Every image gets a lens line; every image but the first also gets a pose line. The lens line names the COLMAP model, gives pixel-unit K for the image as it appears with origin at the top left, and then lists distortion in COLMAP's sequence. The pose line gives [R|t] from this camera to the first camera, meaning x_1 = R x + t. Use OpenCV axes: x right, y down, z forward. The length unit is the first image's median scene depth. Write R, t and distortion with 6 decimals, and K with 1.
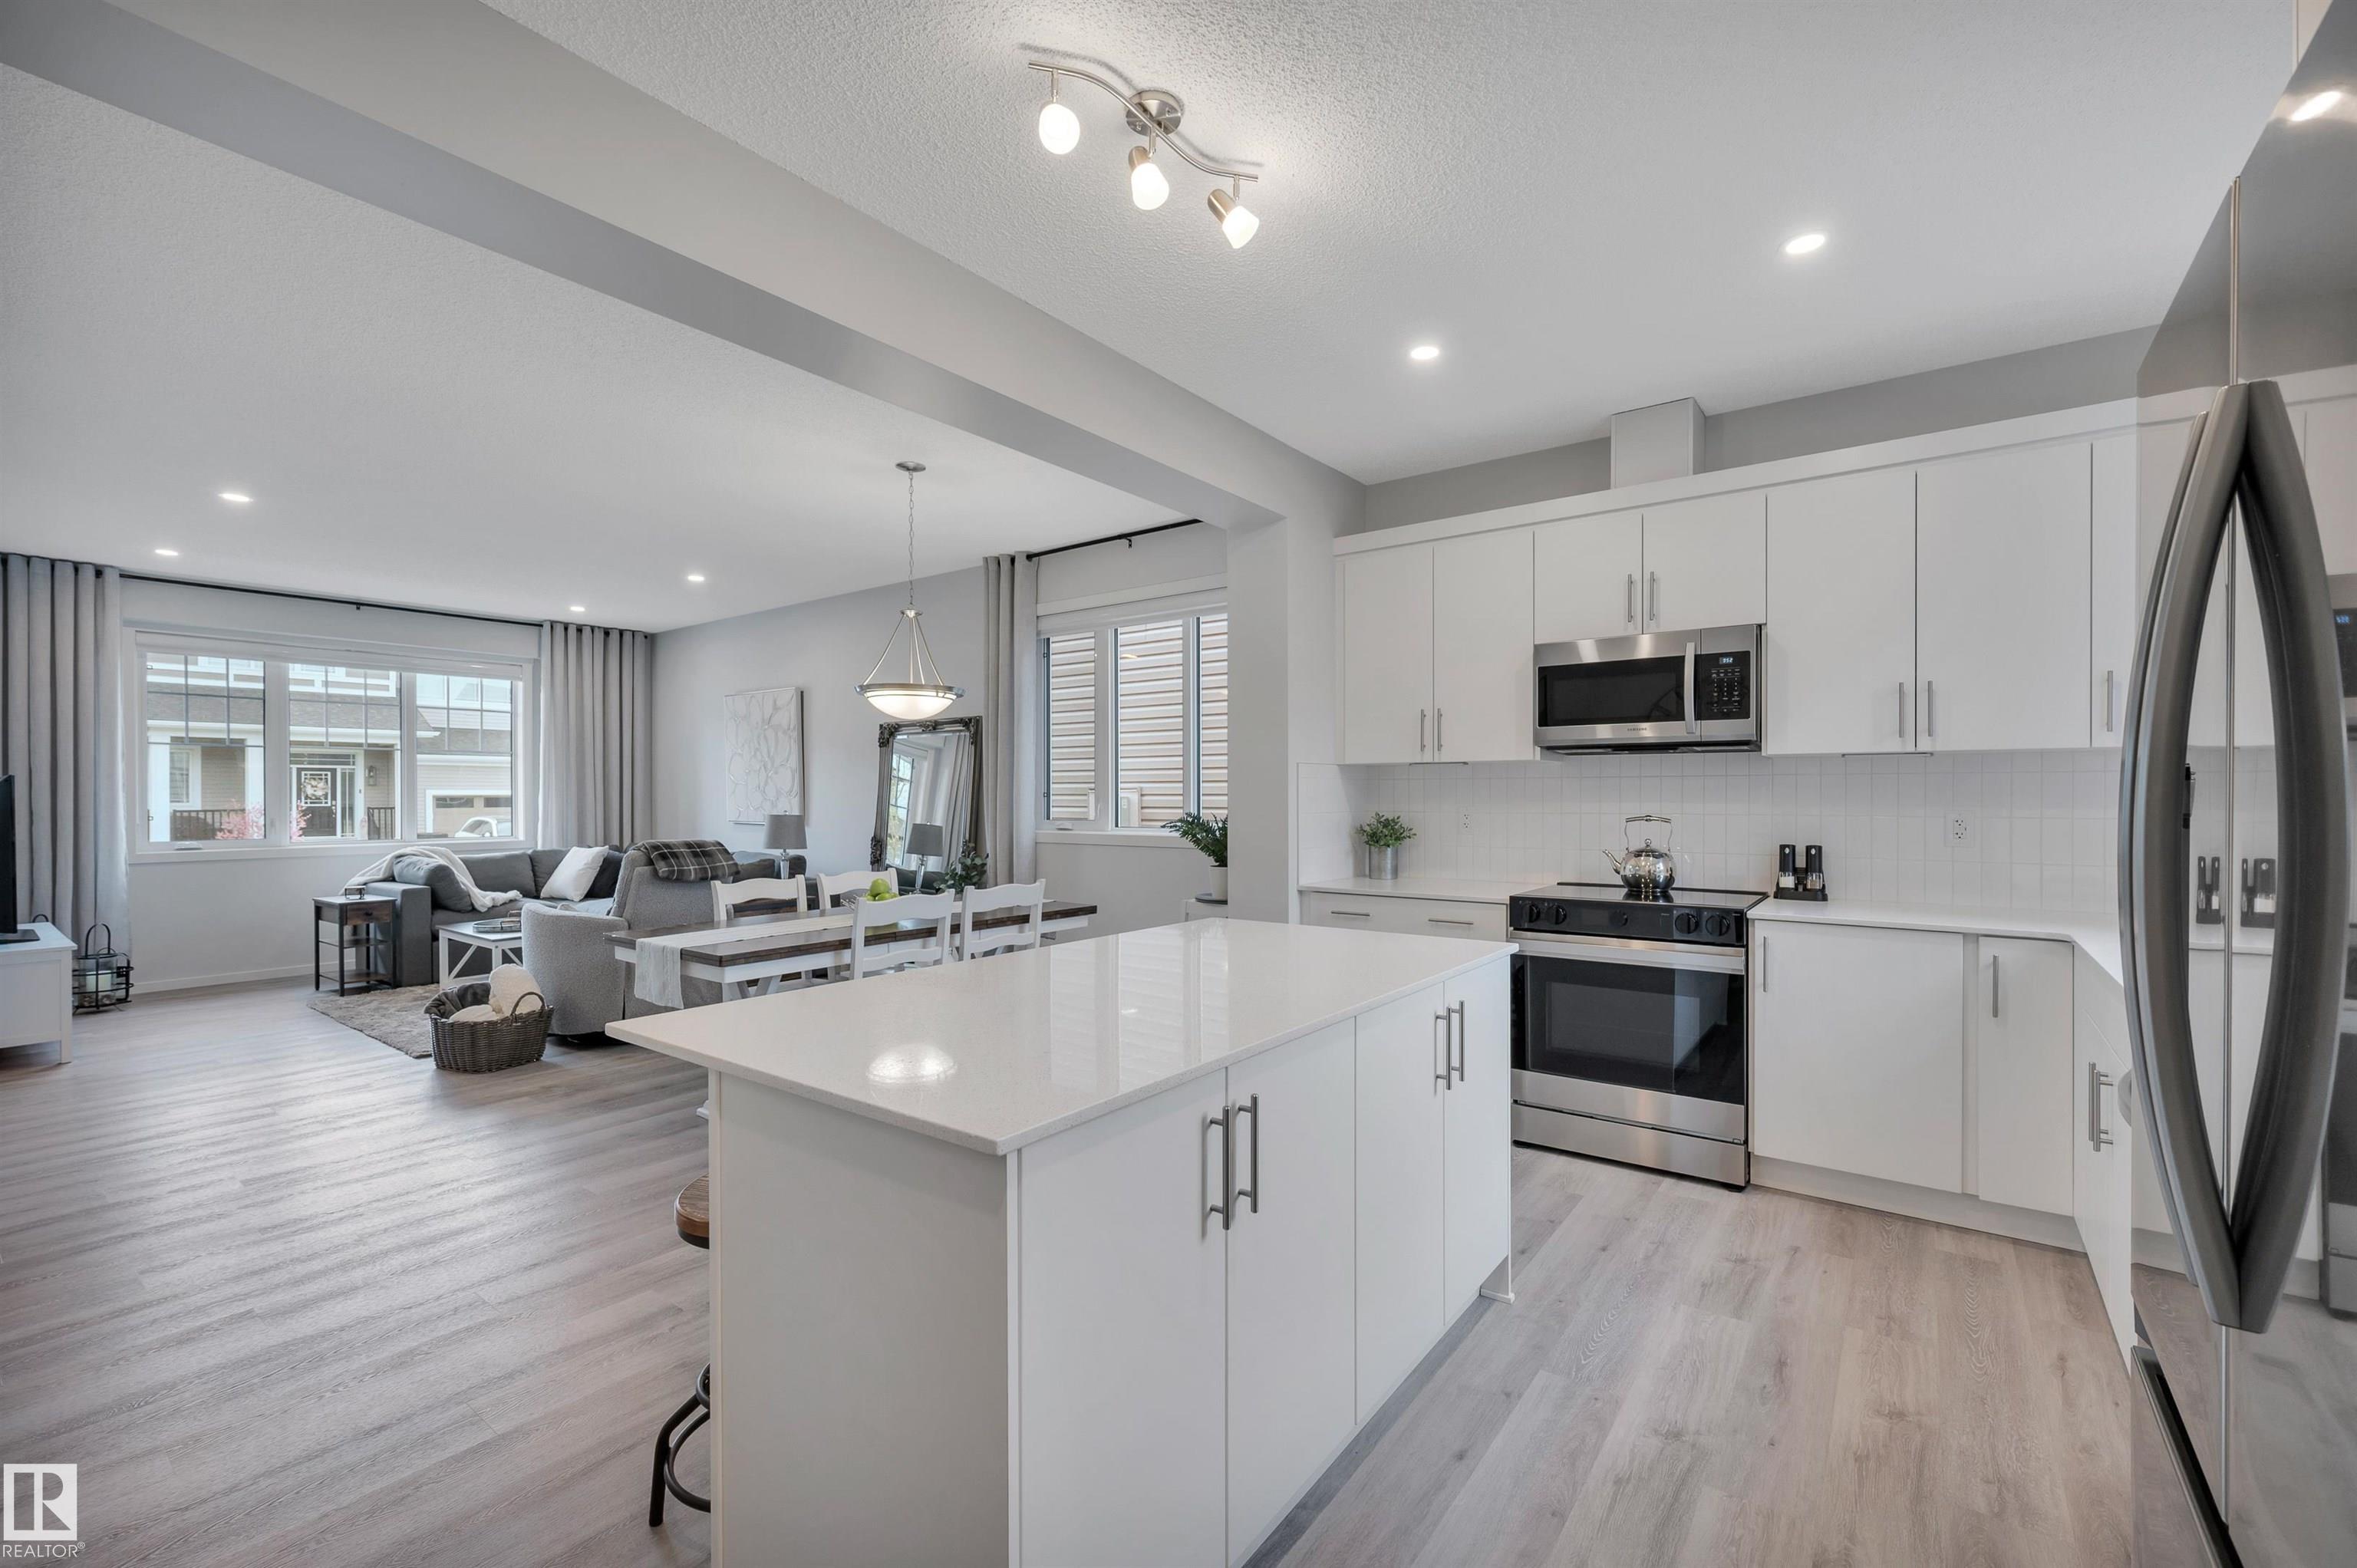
lens RADIAL K [[979.7, 0, 1211.9], [0, 979.7, 782.5], [0, 0, 1]] dist [0.001769, 0.000064]
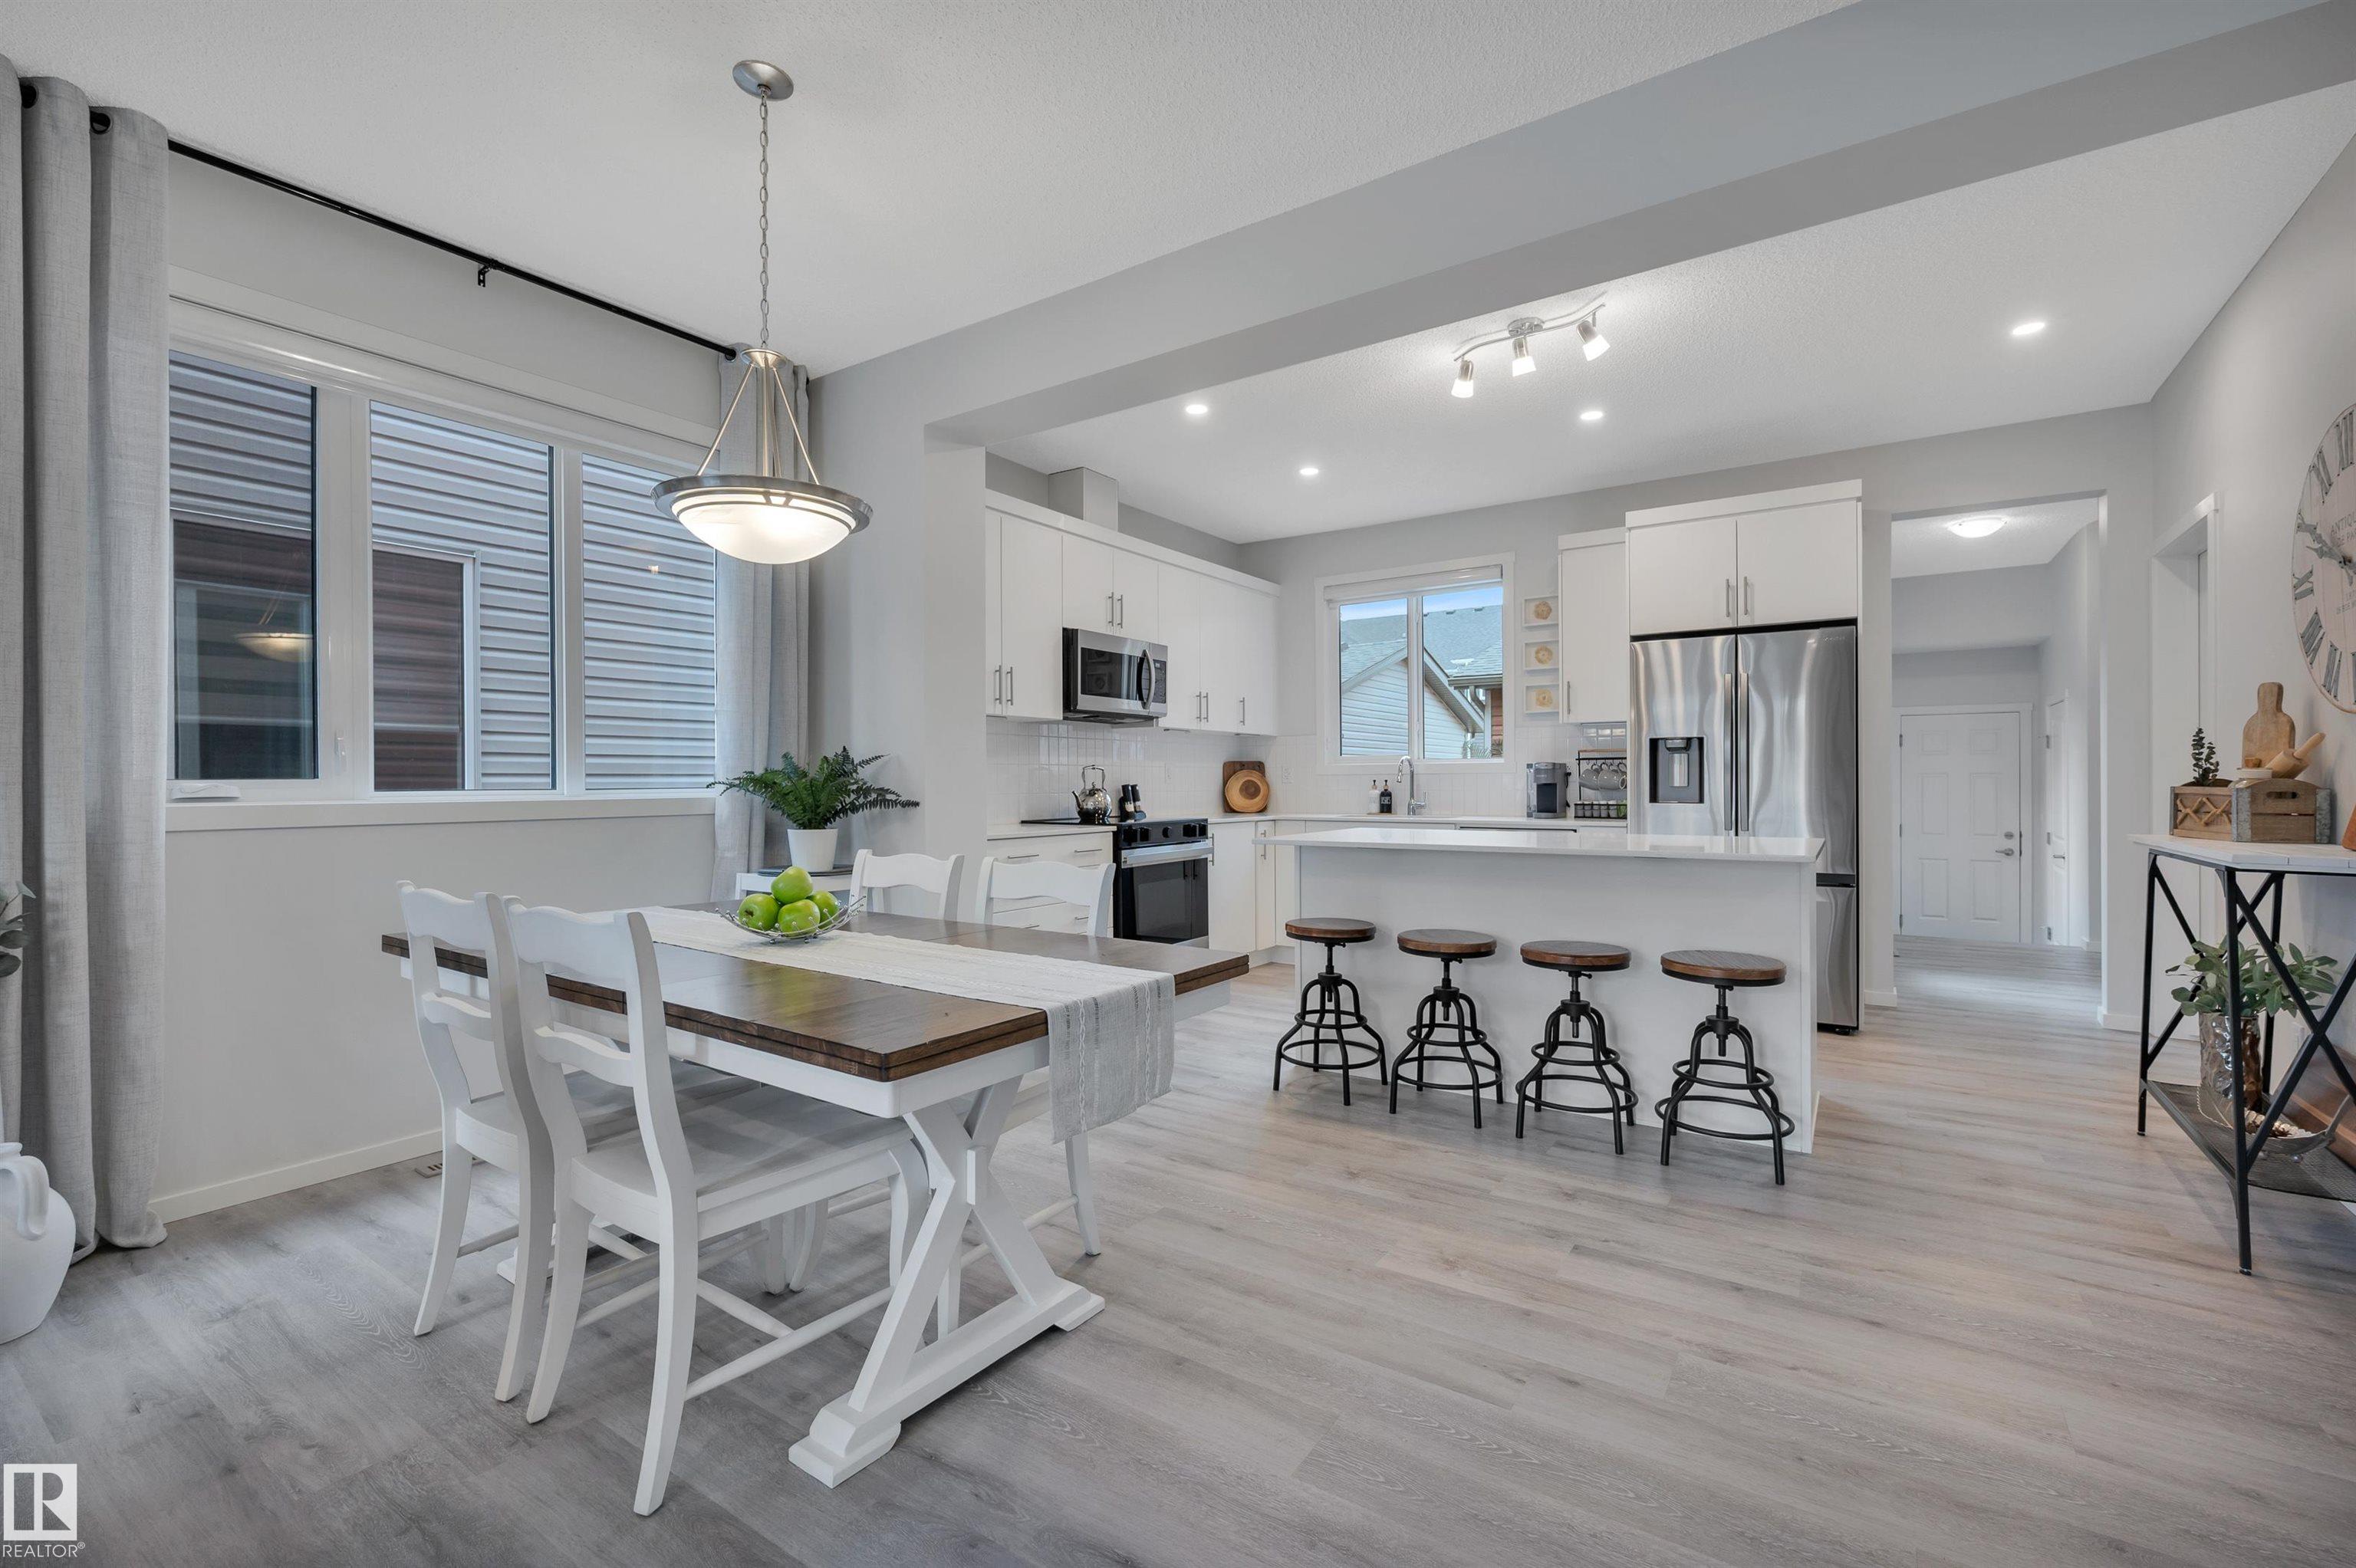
lens RADIAL K [[1009.0, 0, 1187.2], [0, 1009.0, 785.2], [0, 0, 1]] dist [-0.000506, -0.000070]
pose [[-0.043417, 0.000525, 0.999057, -1.038010], [-0.000239, 1.000000, -0.000536, 0.066099], [-0.999057, -0.000262, -0.043417, 0.977116]]
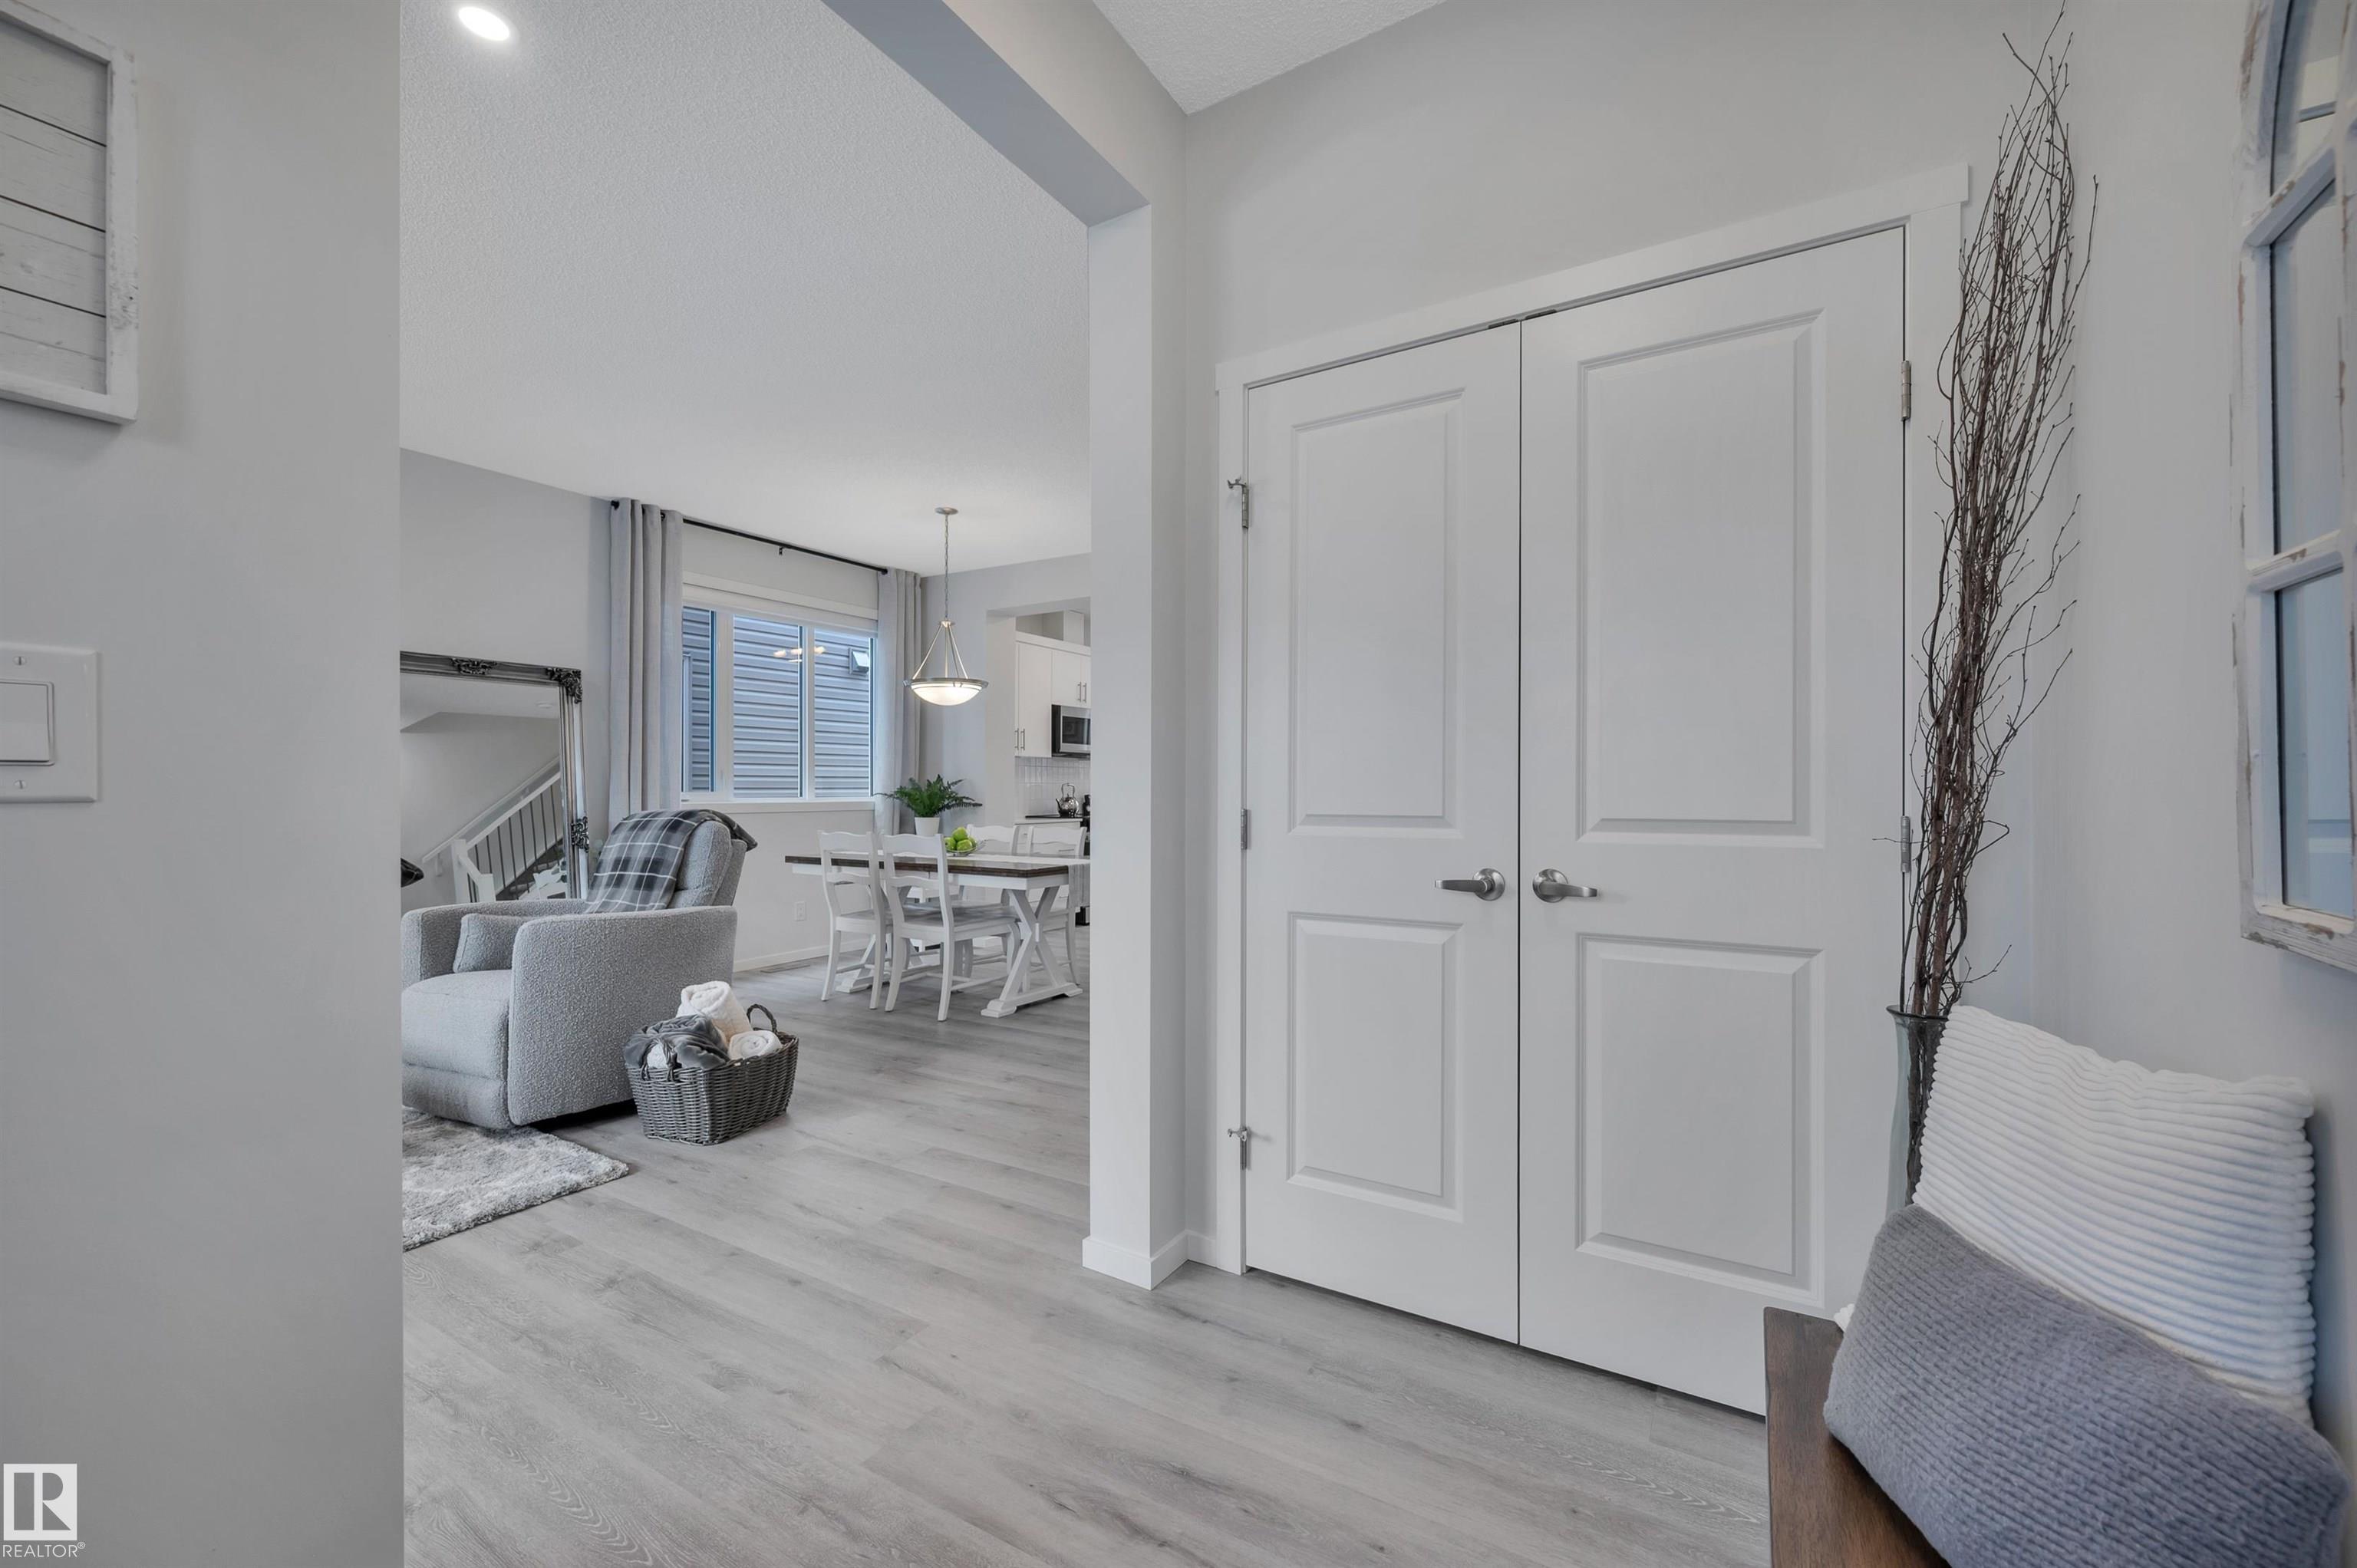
lens RADIAL K [[944.3, 0, 1168.5], [0, 944.3, 791.4], [0, 0, 1]] dist [0.000677, 0.000002]
pose [[-0.075566, 0.004041, 0.997133, -1.928669], [-0.005870, 0.999973, -0.004497, 0.064798], [-0.997124, -0.006193, -0.075540, 0.978846]]
